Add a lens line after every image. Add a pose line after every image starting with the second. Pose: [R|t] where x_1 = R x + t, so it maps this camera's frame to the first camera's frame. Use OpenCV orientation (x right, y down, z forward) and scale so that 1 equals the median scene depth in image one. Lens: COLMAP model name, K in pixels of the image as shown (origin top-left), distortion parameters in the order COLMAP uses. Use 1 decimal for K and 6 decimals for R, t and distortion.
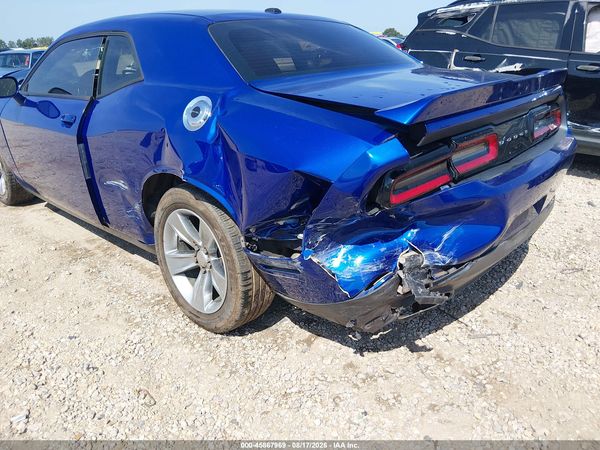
lens RADIAL K [[467.8, 0, 292.8], [0, 467.8, 205.2], [0, 0, 1]] dist [0.037986, -0.099075]
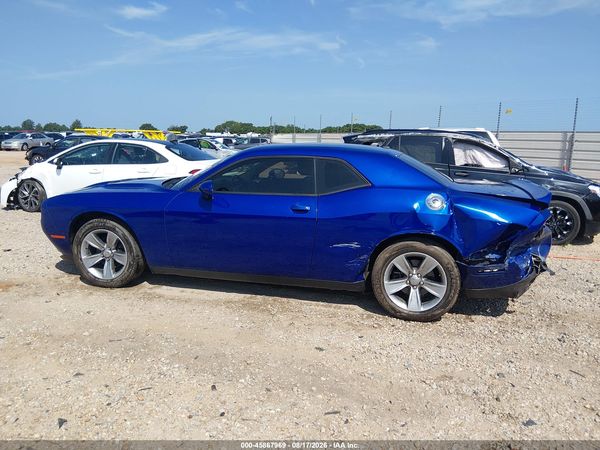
lens RADIAL K [[459.2, 0, 291.9], [0, 459.2, 203.0], [0, 0, 1]] dist [0.104634, -0.216414]
pose [[0.876246, -0.020184, 0.481442, -1.549545], [0.113103, 0.979825, -0.164774, 0.064741], [-0.468403, 0.198835, 0.860850, -0.403270]]
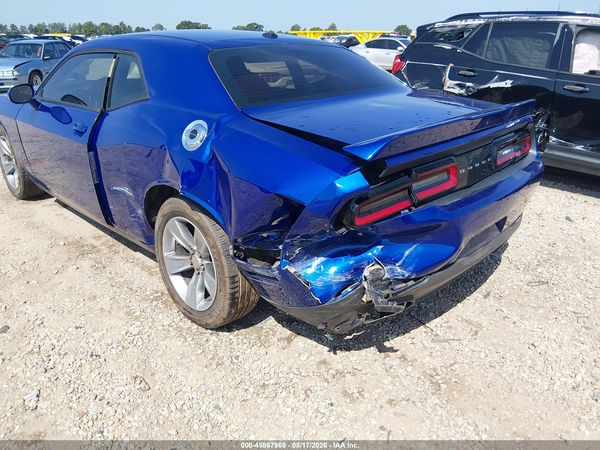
lens RADIAL K [[467.8, 0, 292.8], [0, 467.8, 205.2], [0, 0, 1]] dist [0.037986, -0.099075]
pose [[0.999304, 0.035770, -0.010564, 0.045472], [-0.035638, 0.999287, 0.012478, -0.044291], [0.011003, -0.012092, 0.999866, -0.116823]]
